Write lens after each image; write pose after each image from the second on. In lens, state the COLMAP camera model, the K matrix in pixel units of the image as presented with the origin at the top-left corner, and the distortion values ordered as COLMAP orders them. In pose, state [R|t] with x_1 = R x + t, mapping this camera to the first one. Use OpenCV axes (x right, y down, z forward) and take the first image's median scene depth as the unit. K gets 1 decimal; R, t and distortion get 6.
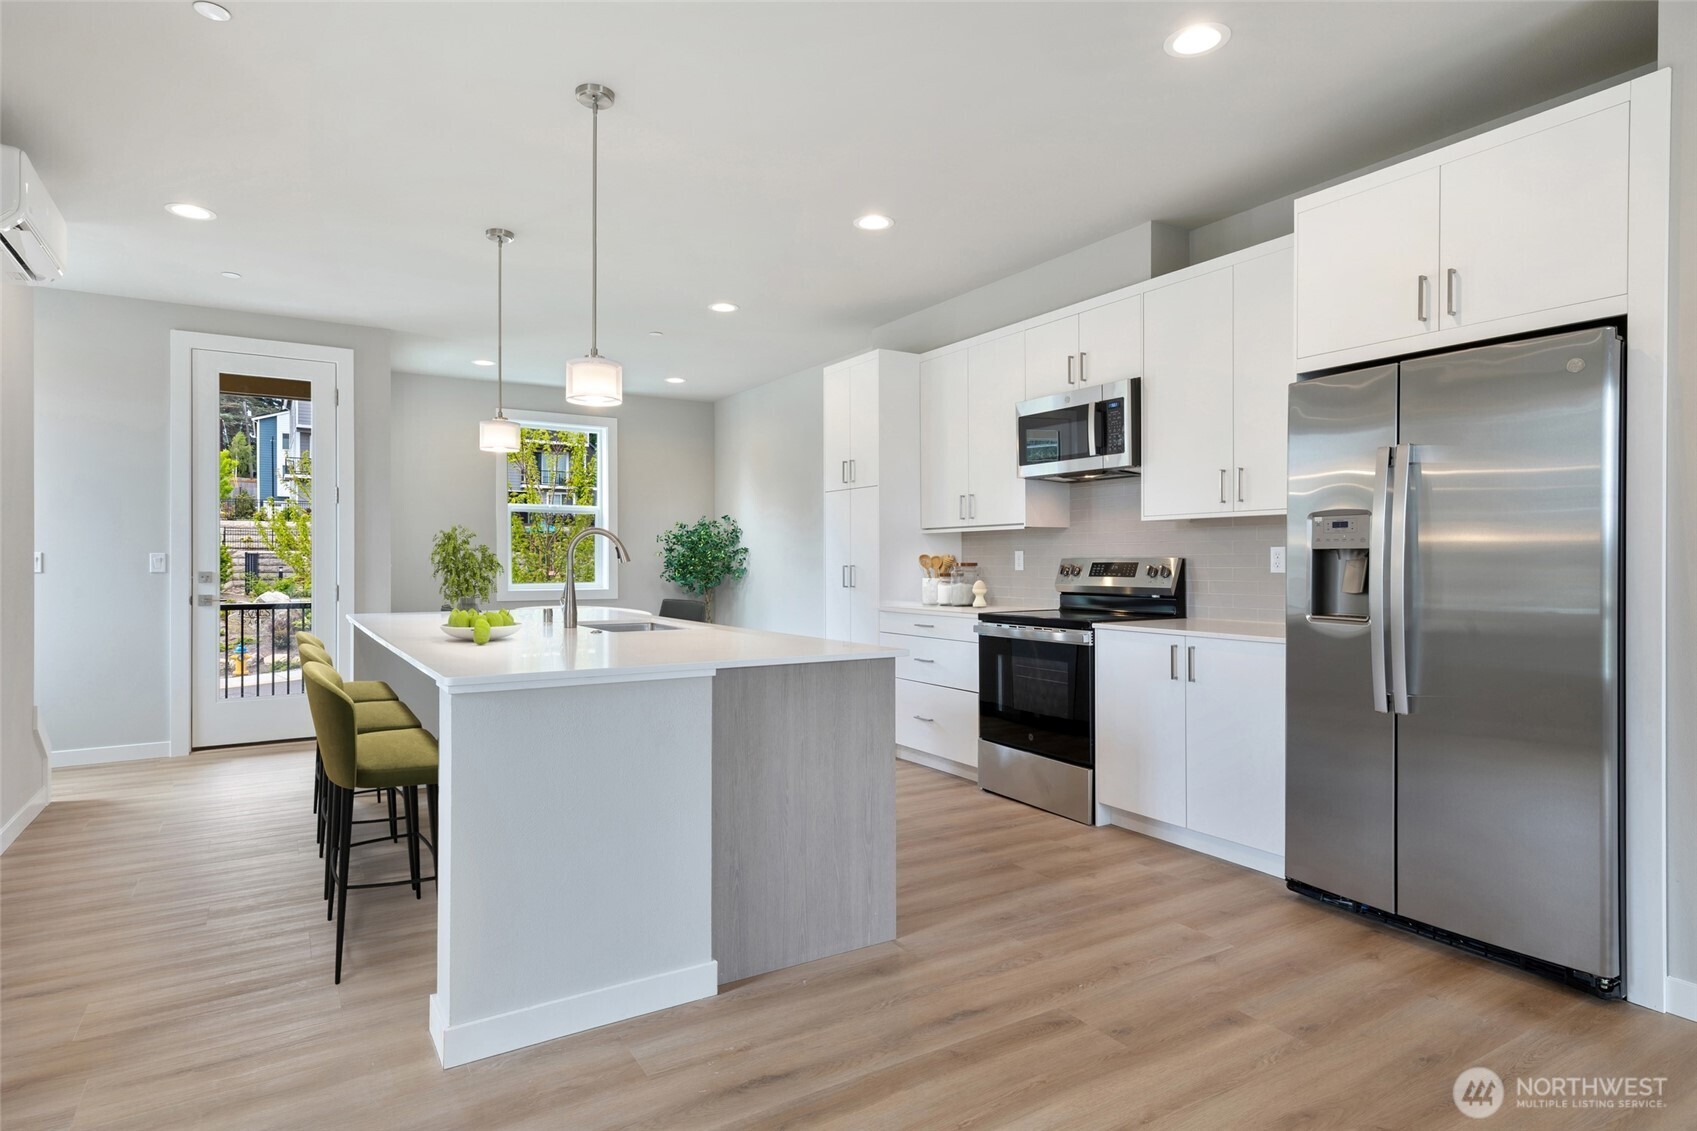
lens RADIAL K [[921.9, 0, 848.5], [0, 921.9, 565.5], [0, 0, 1]] dist [0.001576, 0.000736]
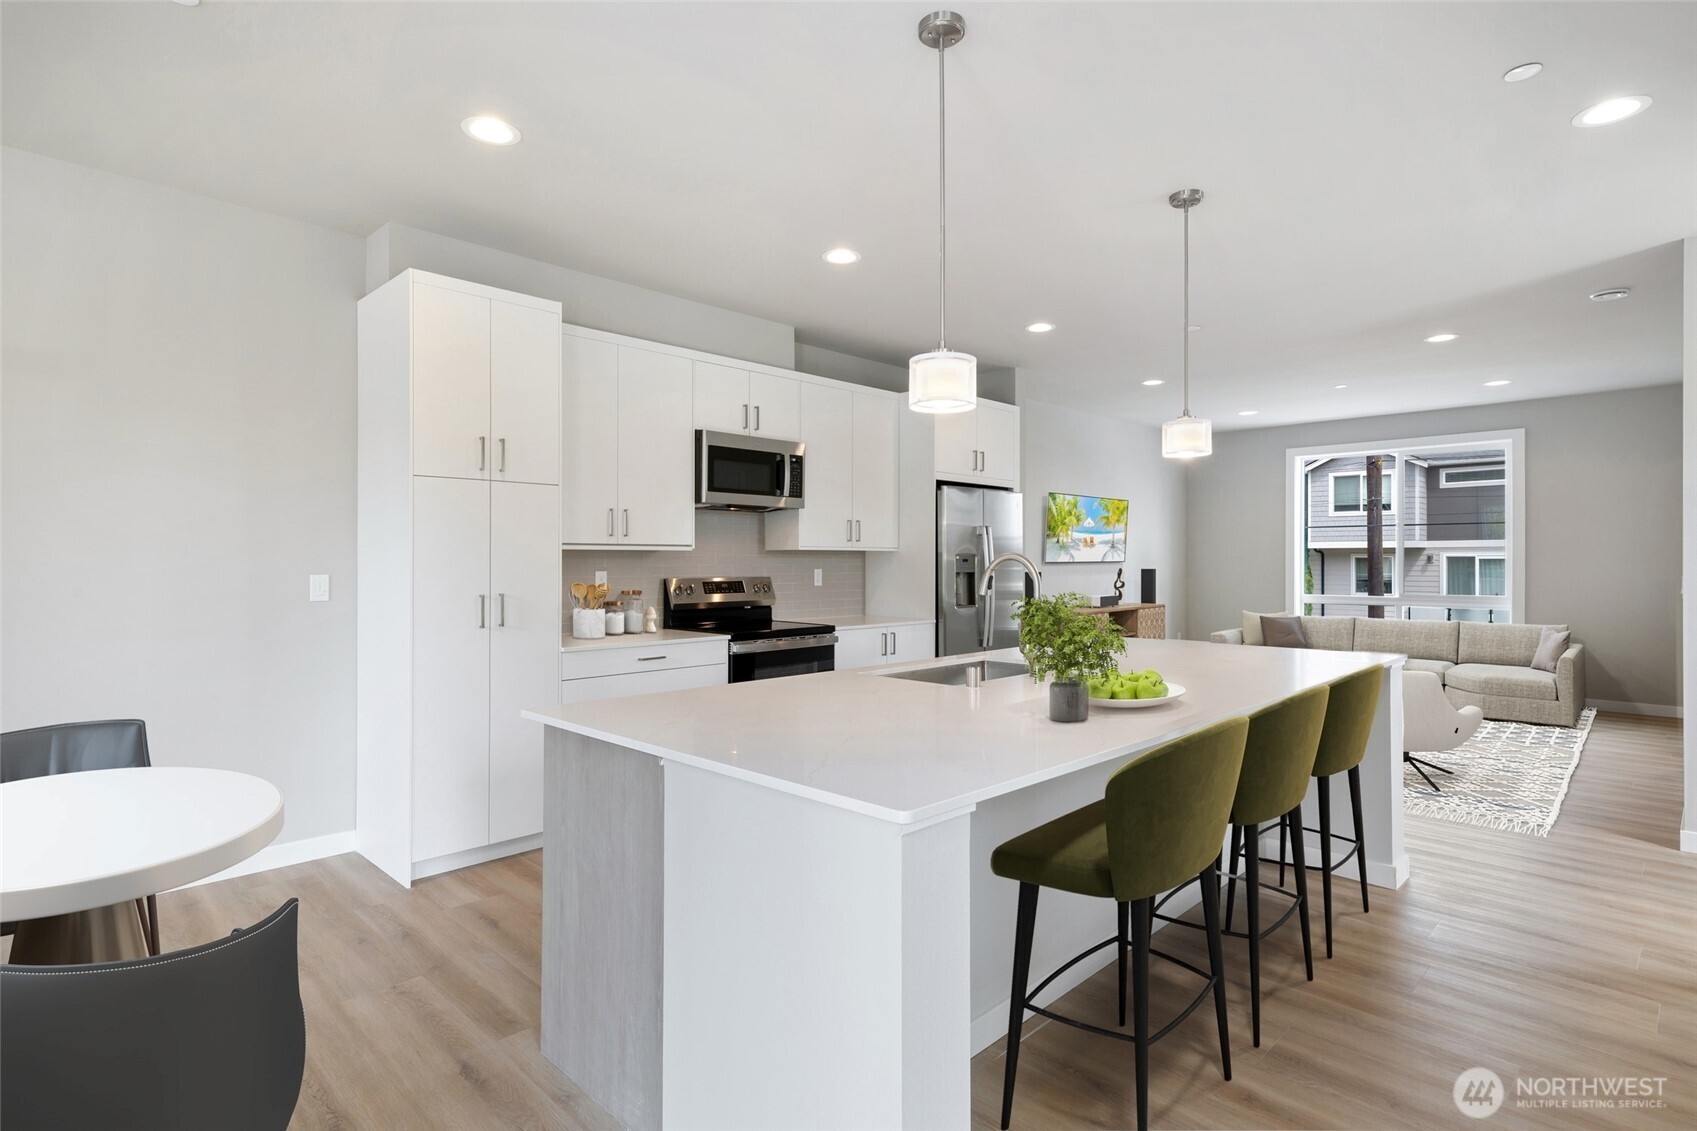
lens RADIAL K [[859.1, 0, 848.5], [0, 859.1, 565.5], [0, 0, 1]] dist [-0.000354, -0.000246]
pose [[-0.241541, 0.020086, 0.970183, -0.865176], [0.029197, 0.999484, -0.013423, -0.004381], [-0.969951, 0.025084, -0.242002, 1.169517]]
